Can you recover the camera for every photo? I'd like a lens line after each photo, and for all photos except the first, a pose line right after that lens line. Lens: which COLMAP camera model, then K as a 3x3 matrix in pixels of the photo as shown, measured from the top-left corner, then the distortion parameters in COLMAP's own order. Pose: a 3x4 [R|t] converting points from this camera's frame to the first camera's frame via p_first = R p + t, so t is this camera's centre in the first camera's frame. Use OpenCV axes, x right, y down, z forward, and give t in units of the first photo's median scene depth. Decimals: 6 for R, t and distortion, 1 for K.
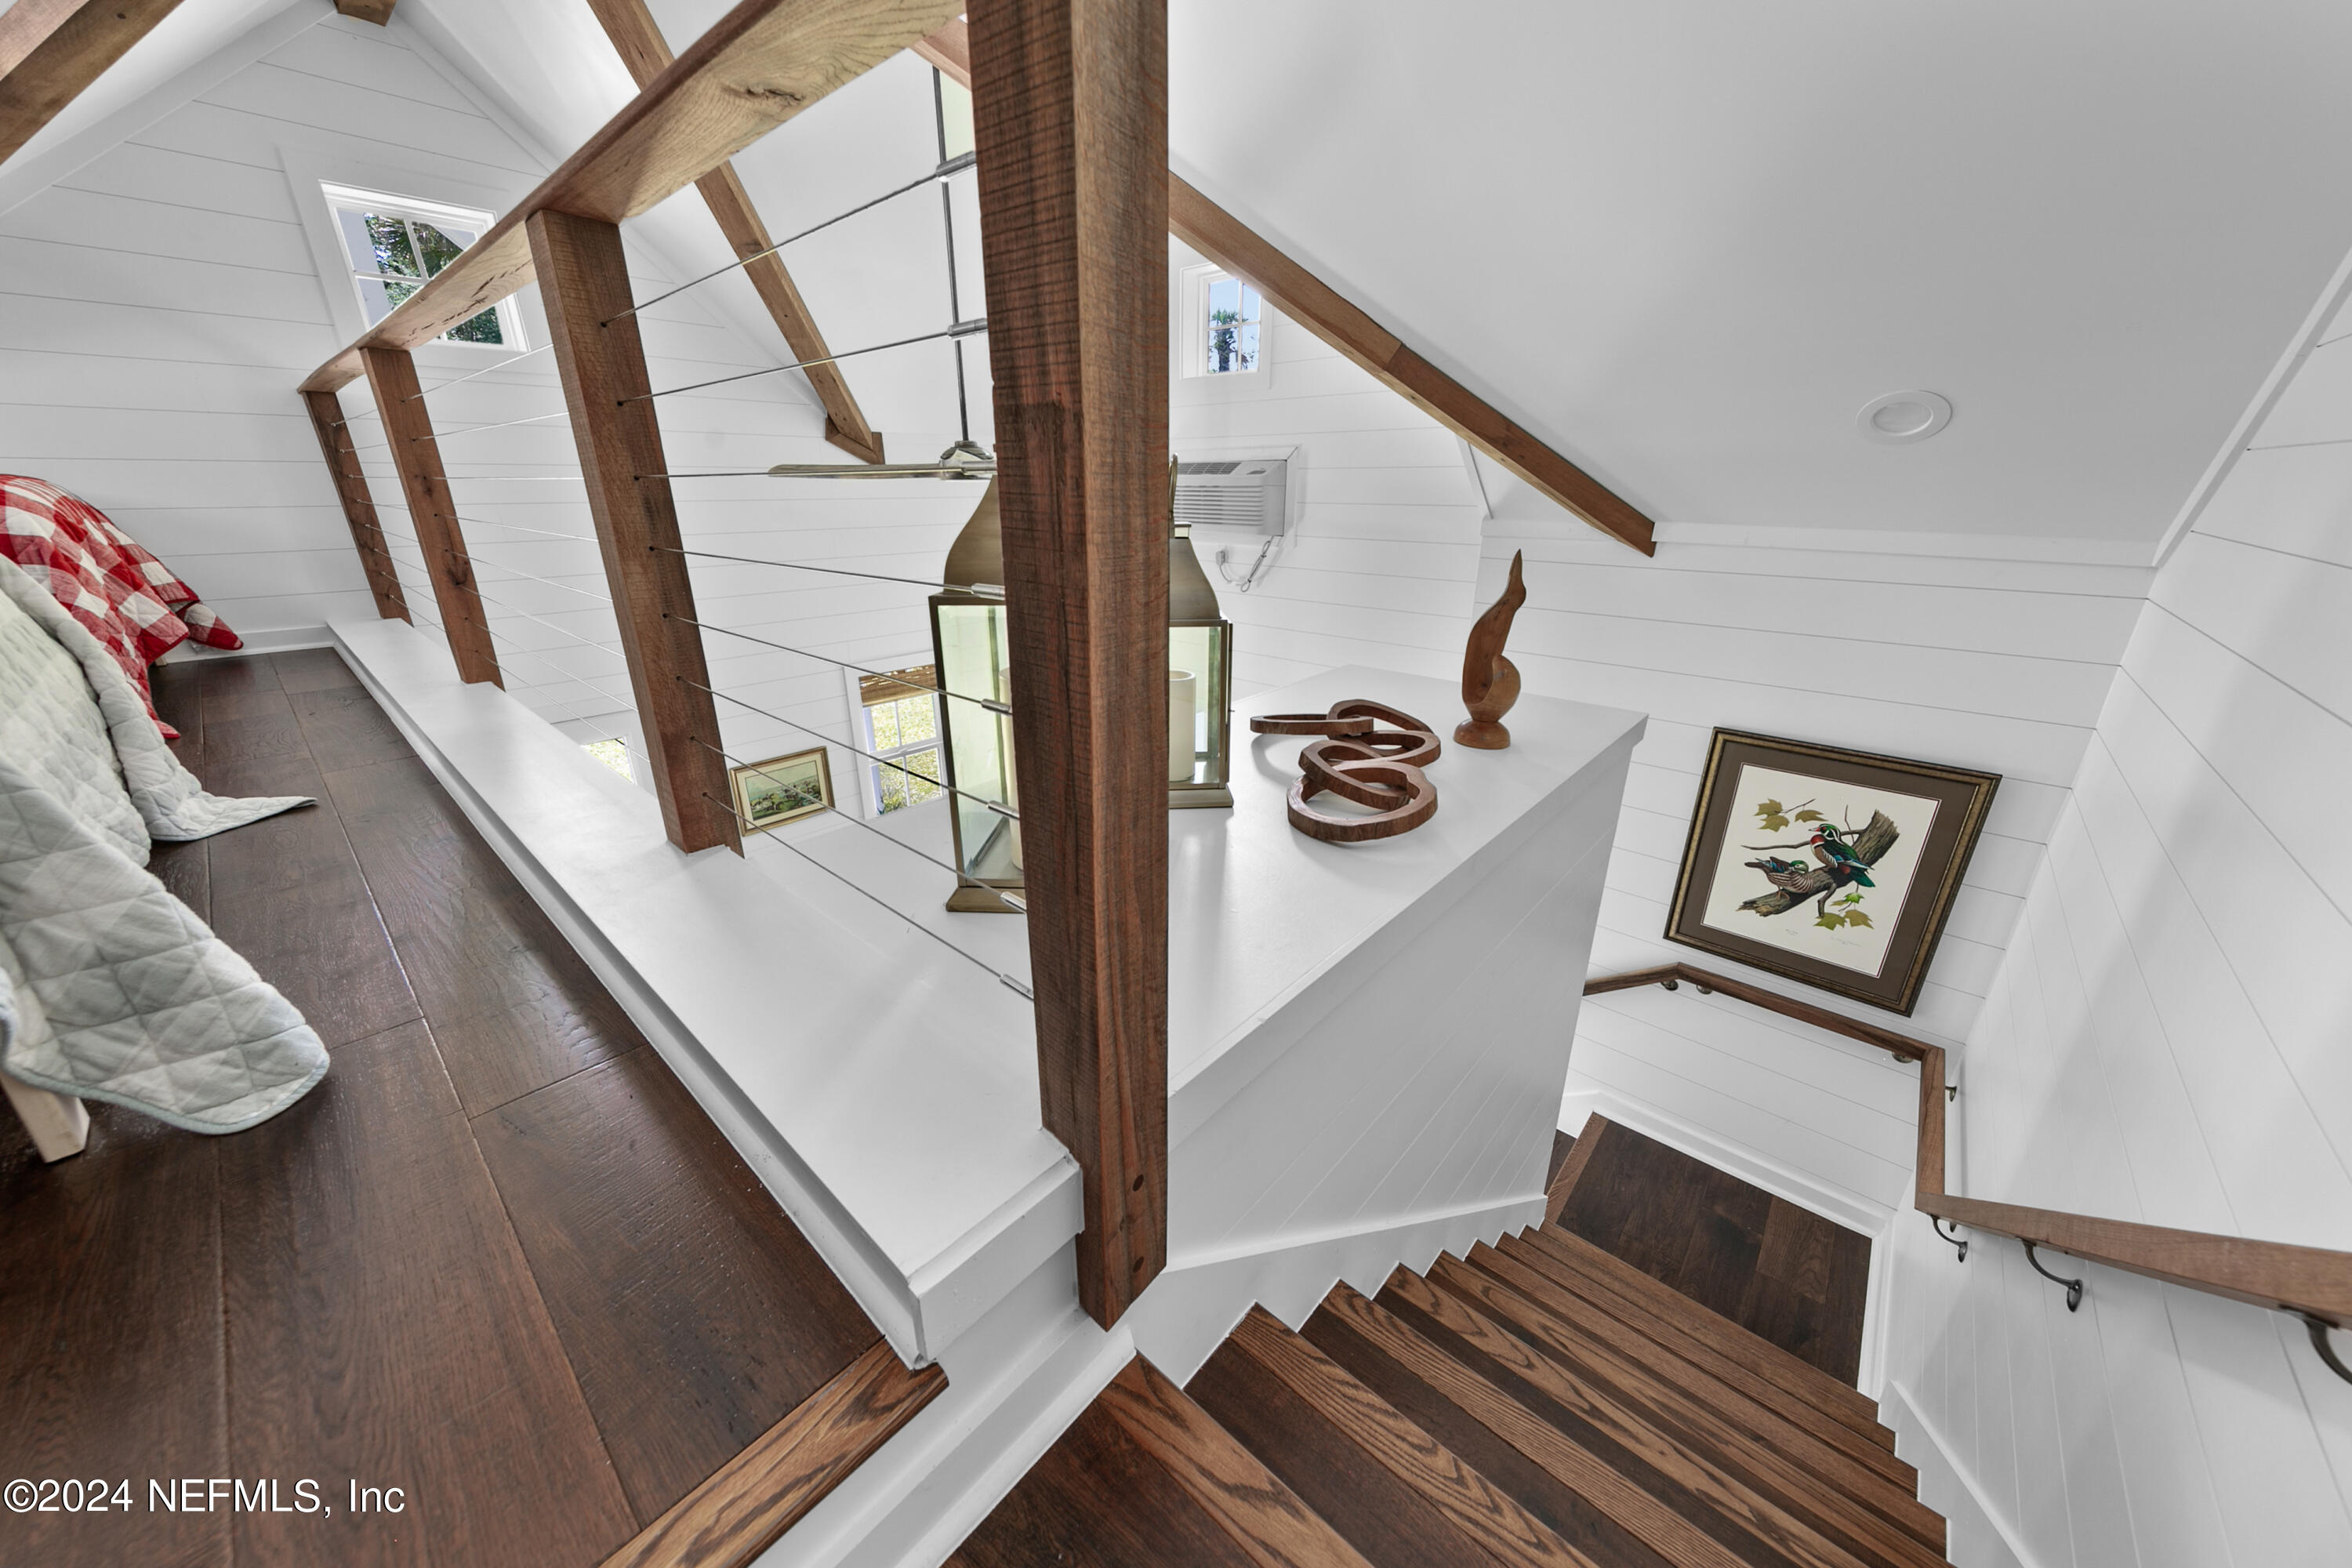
lens RADIAL K [[810.9, 0, 1176.0], [0, 810.9, 784.0], [0, 0, 1]] dist [0.000236, 0.000003]
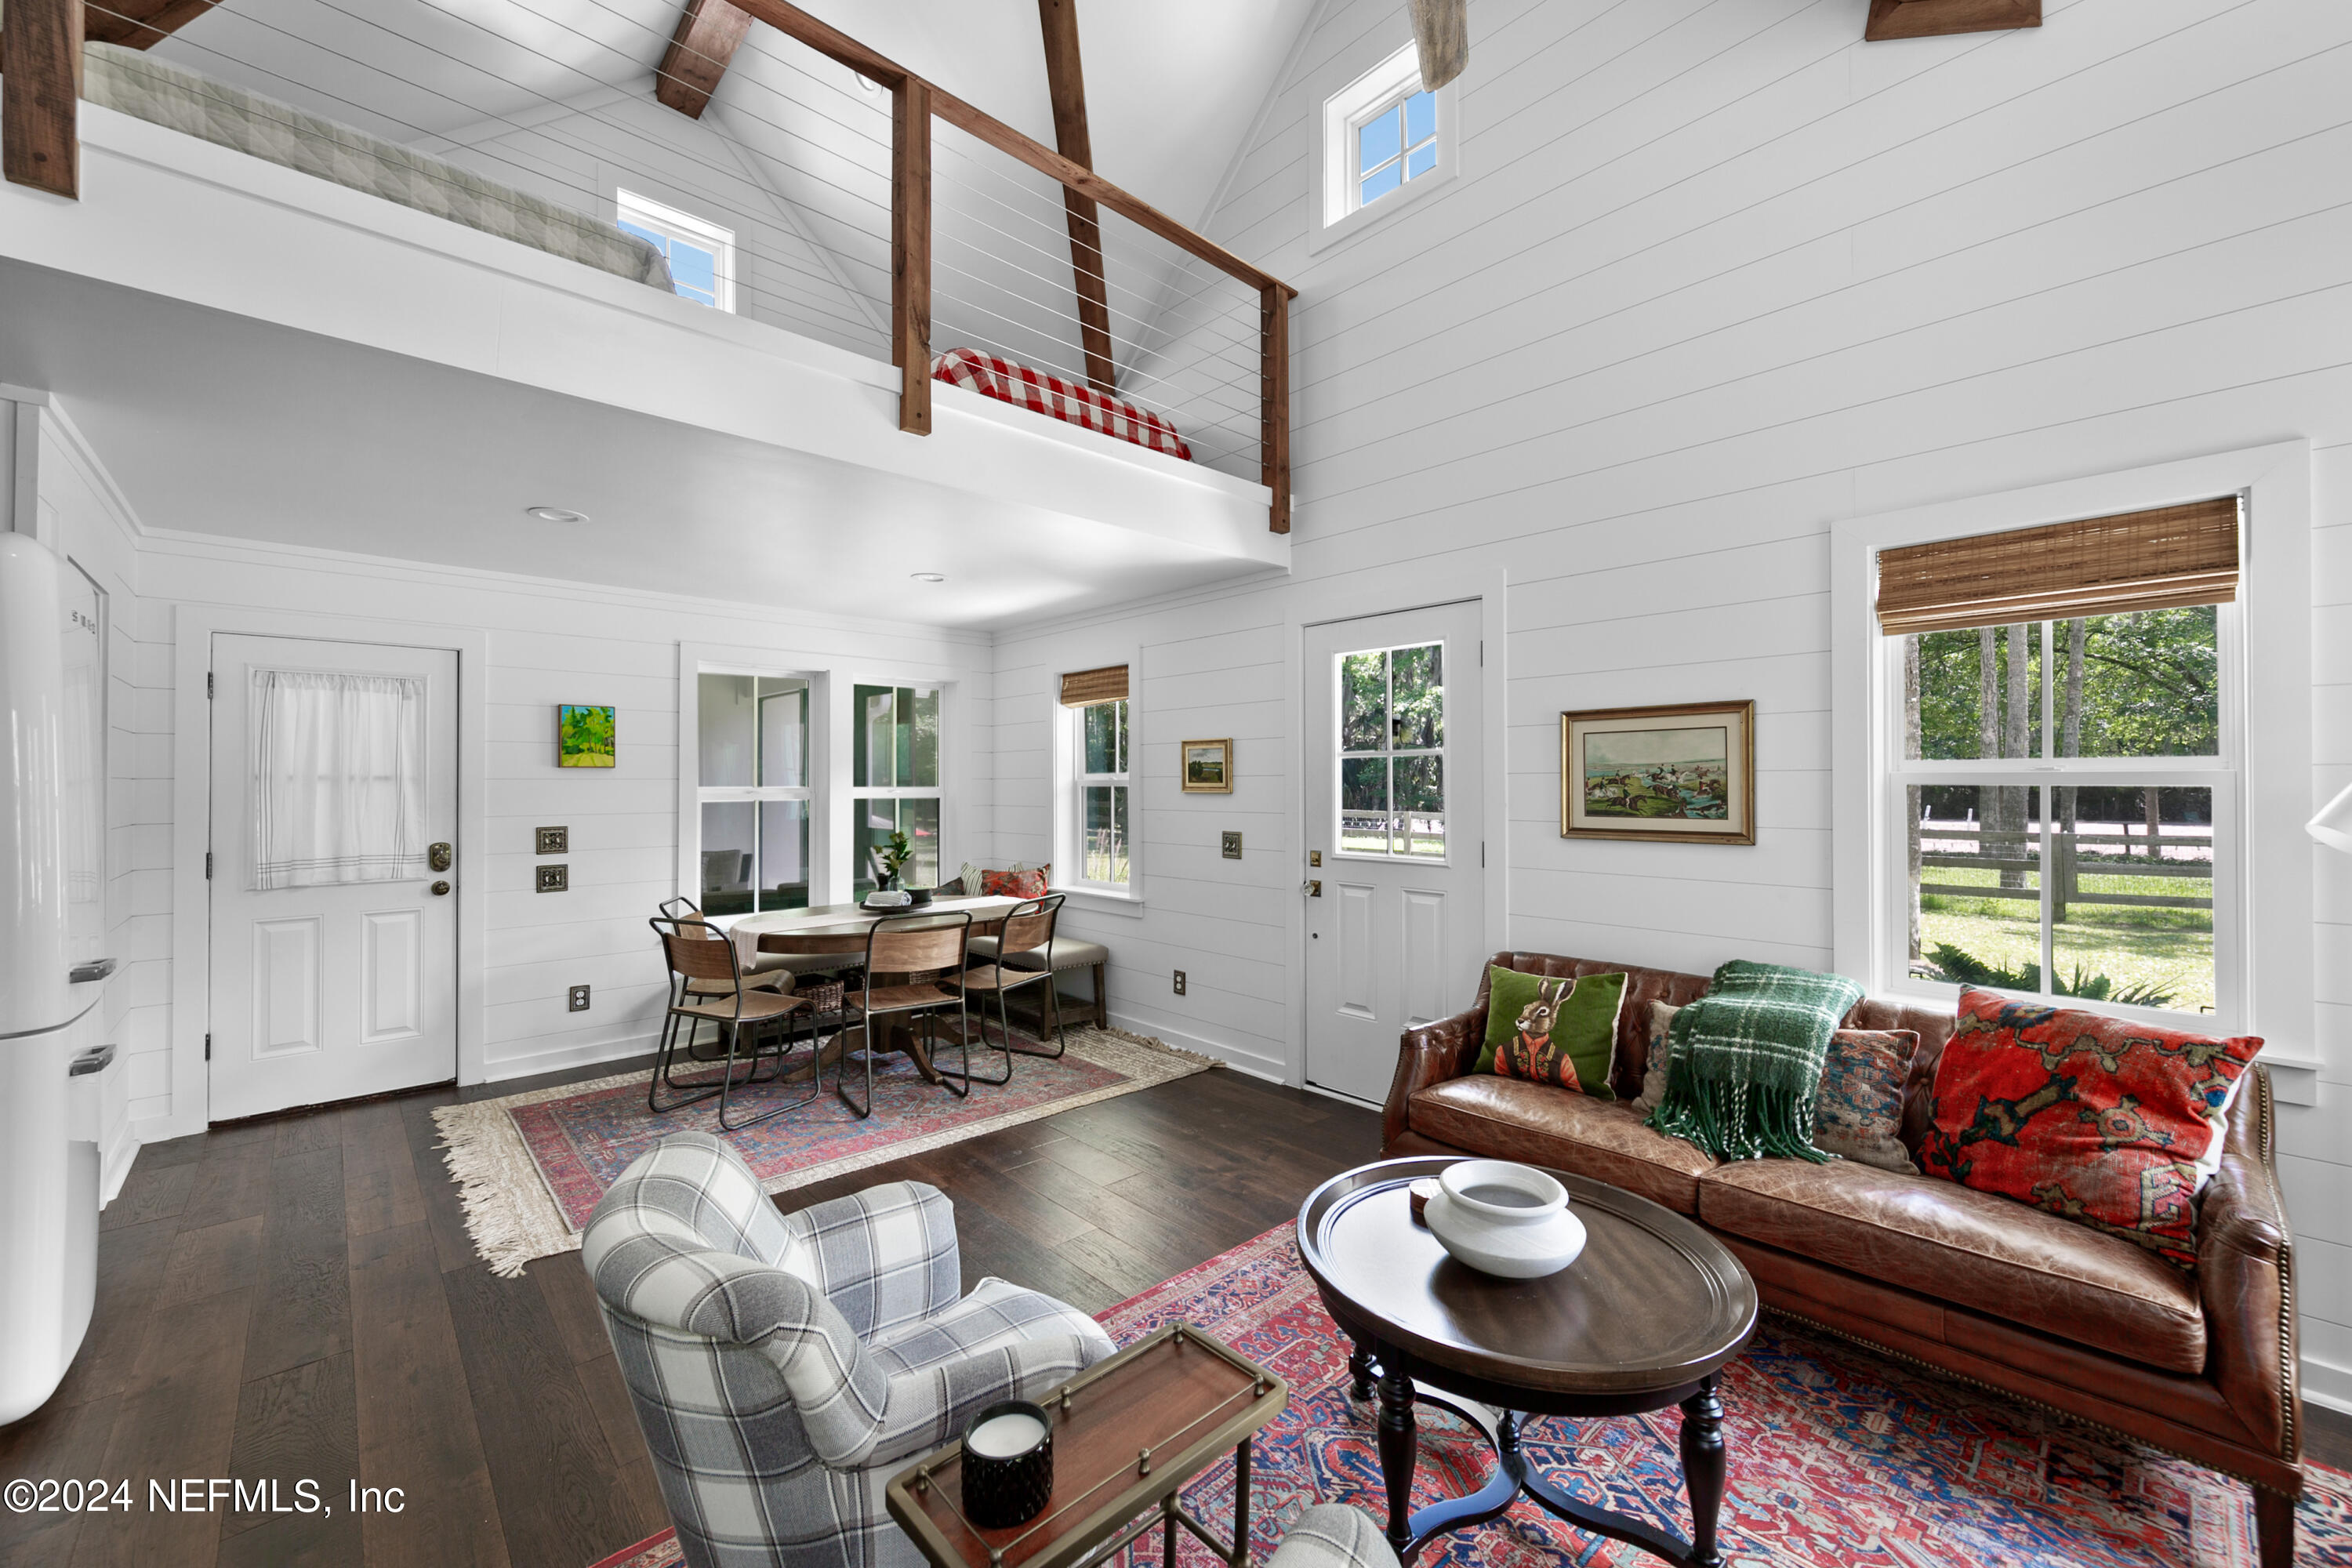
lens RADIAL K [[920.4, 0, 1172.4], [0, 920.4, 772.5], [0, 0, 1]] dist [0.001655, 0.000260]
pose [[-0.097165, -0.012926, -0.995184, 0.137007], [-0.343025, 0.939085, 0.021294, 0.103316], [0.934287, 0.343442, -0.095680, 0.803440]]
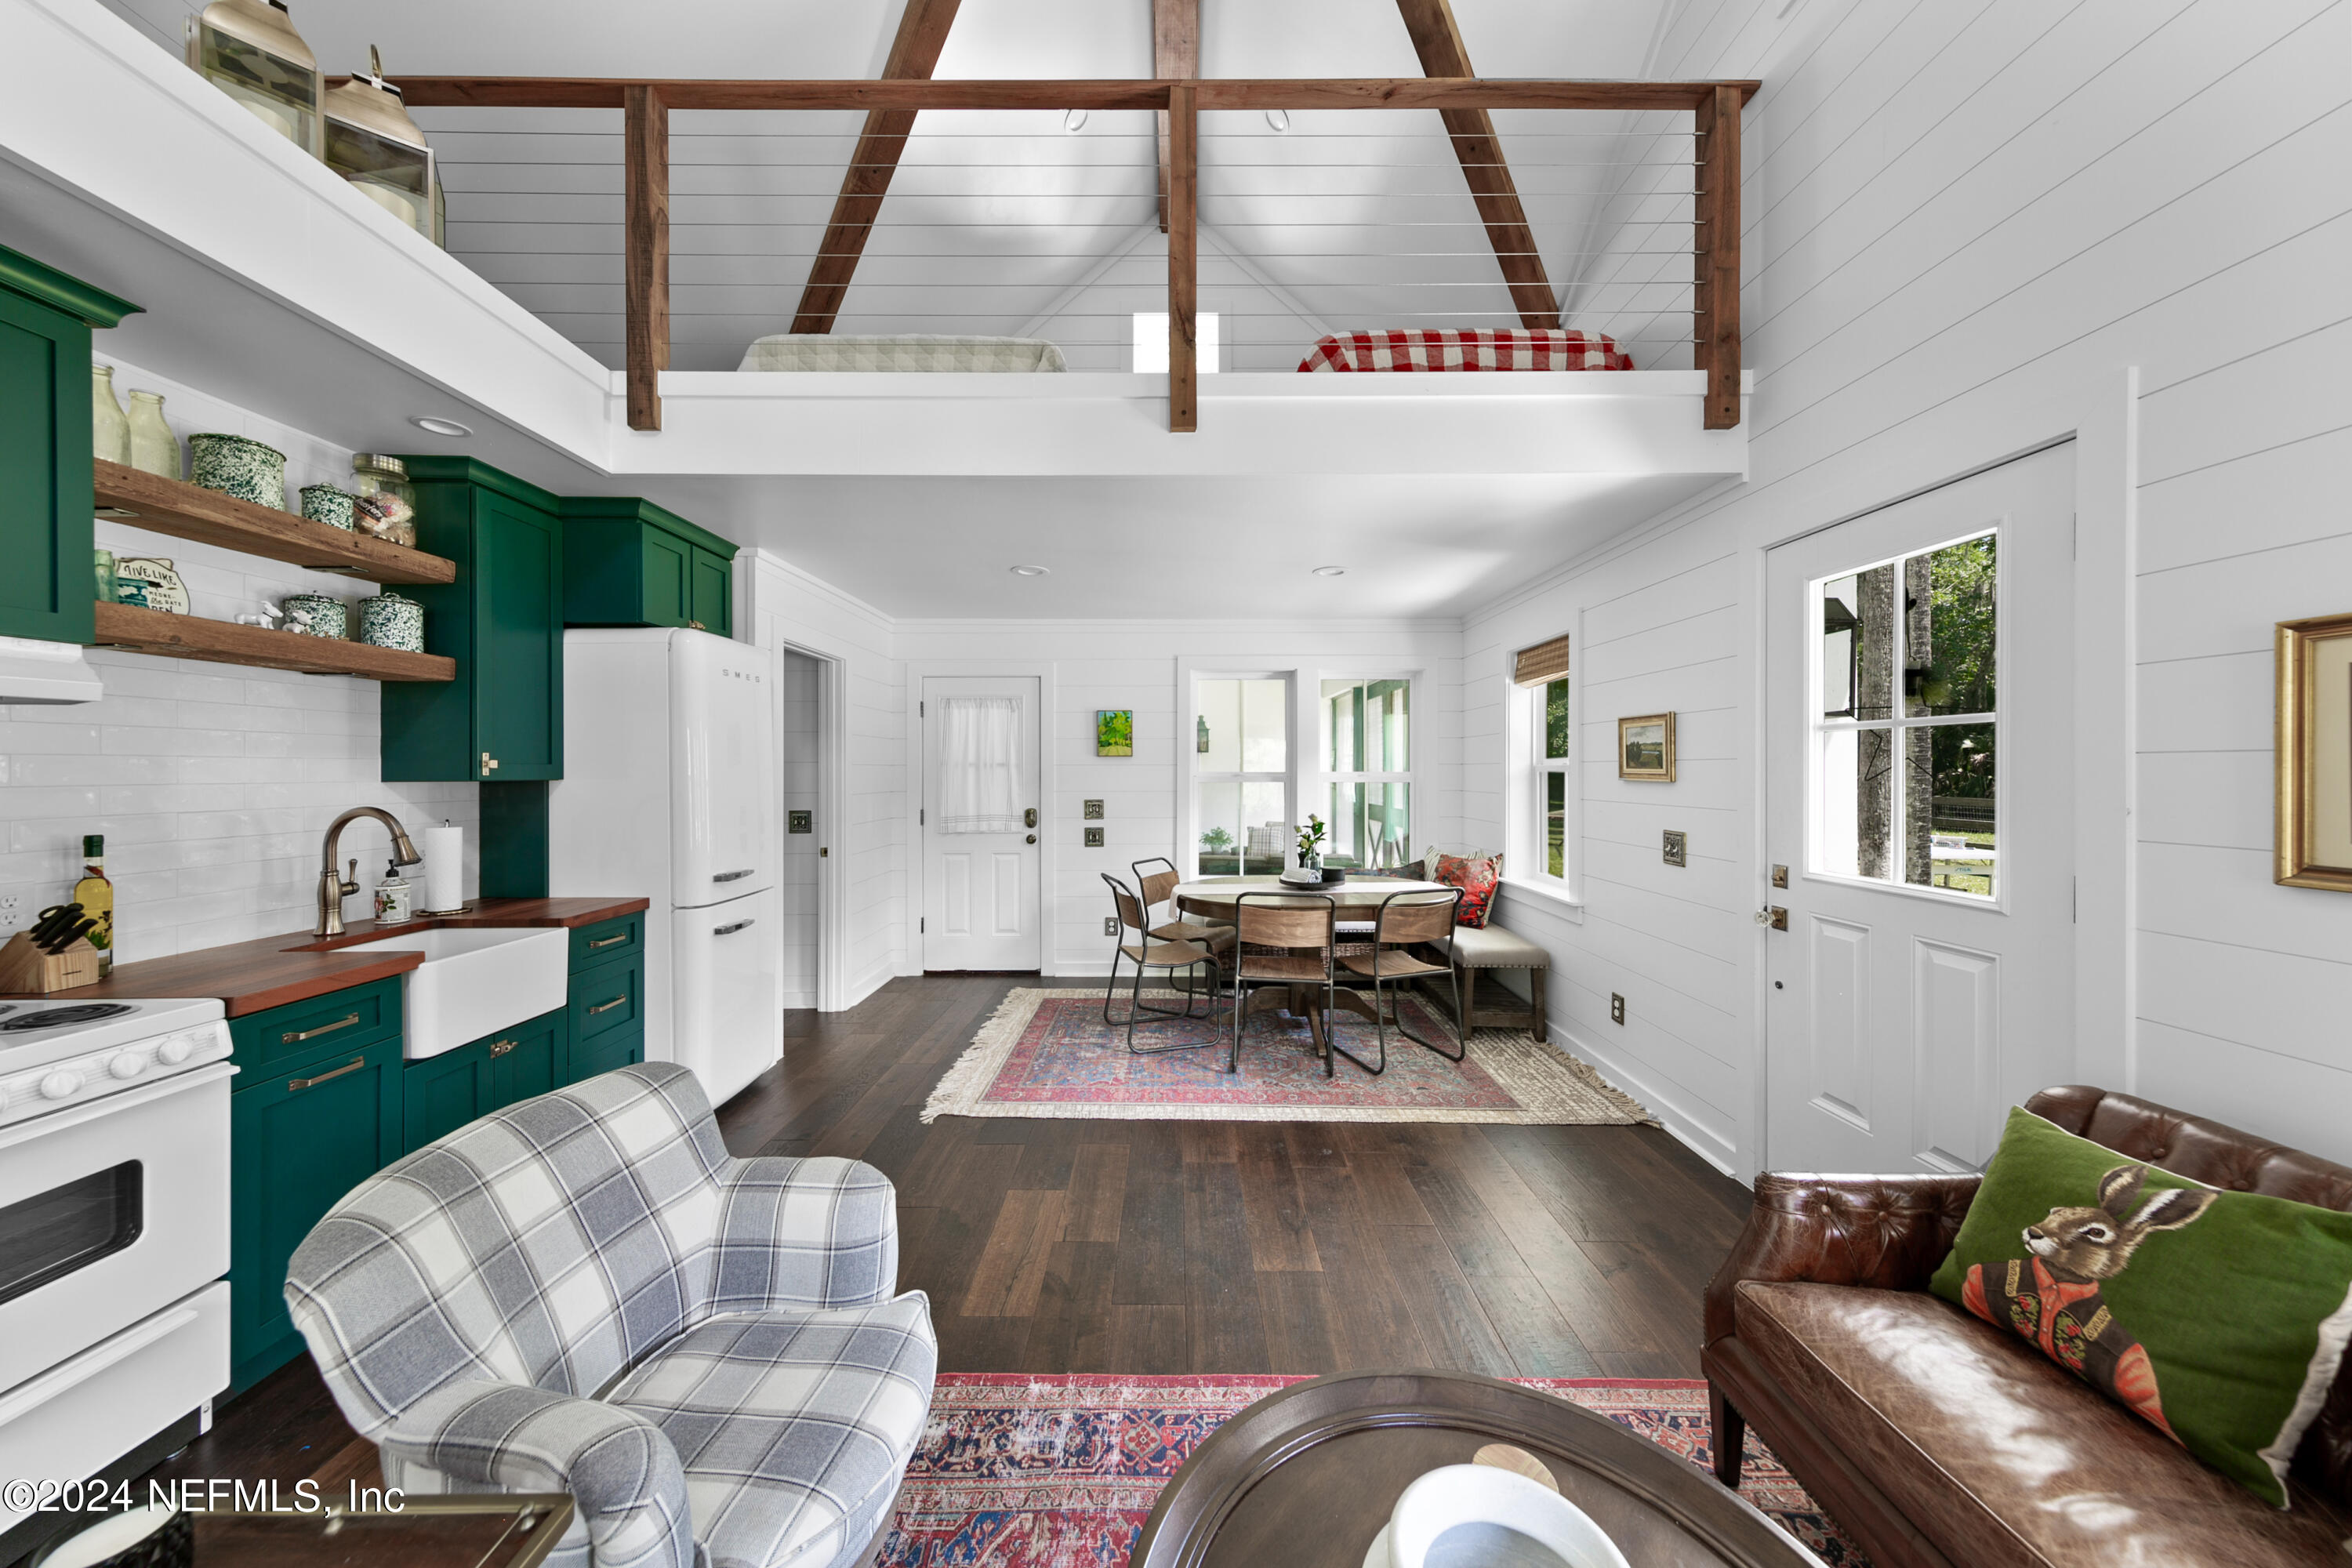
lens RADIAL K [[778.9, 0, 1173.4], [0, 778.9, 769.8], [0, 0, 1]] dist [0.009532, -0.002775]
pose [[-0.746554, -0.000355, -0.665325, -0.079686], [-0.231464, 0.937672, 0.259222, 0.046683], [0.623764, 0.347522, -0.700105, 0.954160]]
